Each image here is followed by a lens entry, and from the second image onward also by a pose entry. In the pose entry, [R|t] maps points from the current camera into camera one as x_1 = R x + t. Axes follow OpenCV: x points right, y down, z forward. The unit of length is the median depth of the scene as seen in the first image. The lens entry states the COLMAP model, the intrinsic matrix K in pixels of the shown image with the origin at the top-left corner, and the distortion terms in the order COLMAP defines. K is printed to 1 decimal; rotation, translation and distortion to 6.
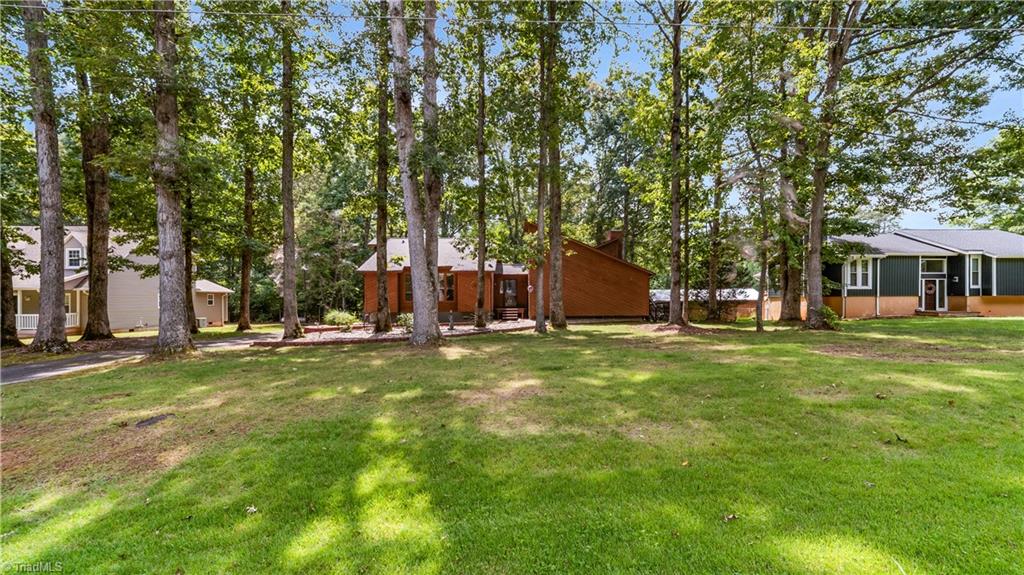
lens RADIAL K [[412.2, 0, 512.3], [0, 412.2, 288.8], [0, 0, 1]] dist [-0.008194, 0.003379]
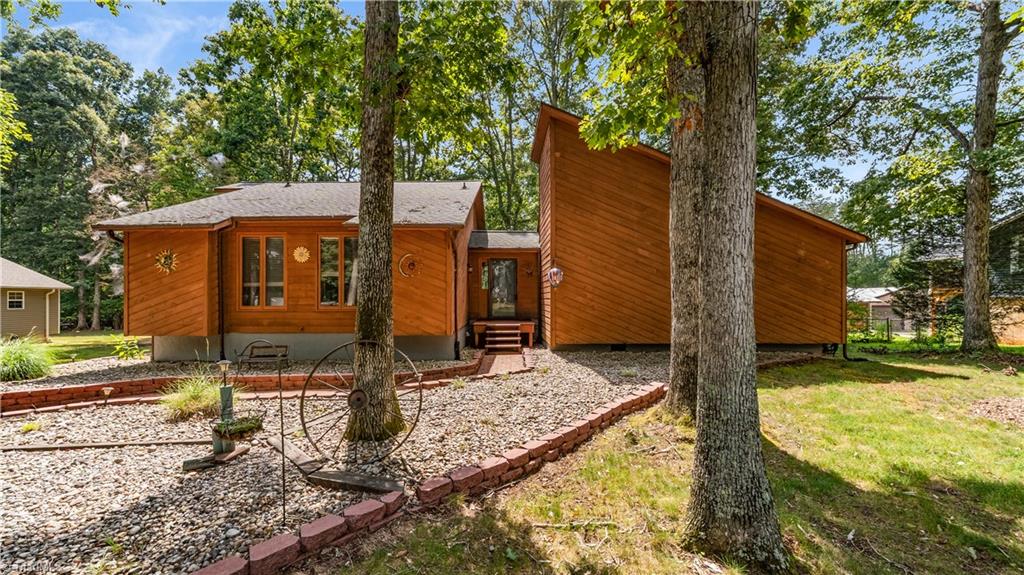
lens RADIAL K [[412.2, 0, 511.7], [0, 412.2, 289.3], [0, 0, 1]] dist [-0.008194, 0.003379]
pose [[0.999681, 0.001339, 0.025213, -0.006060], [-0.001373, 0.999998, 0.001325, 0.011413], [-0.025211, -0.001359, 0.999681, 0.527891]]
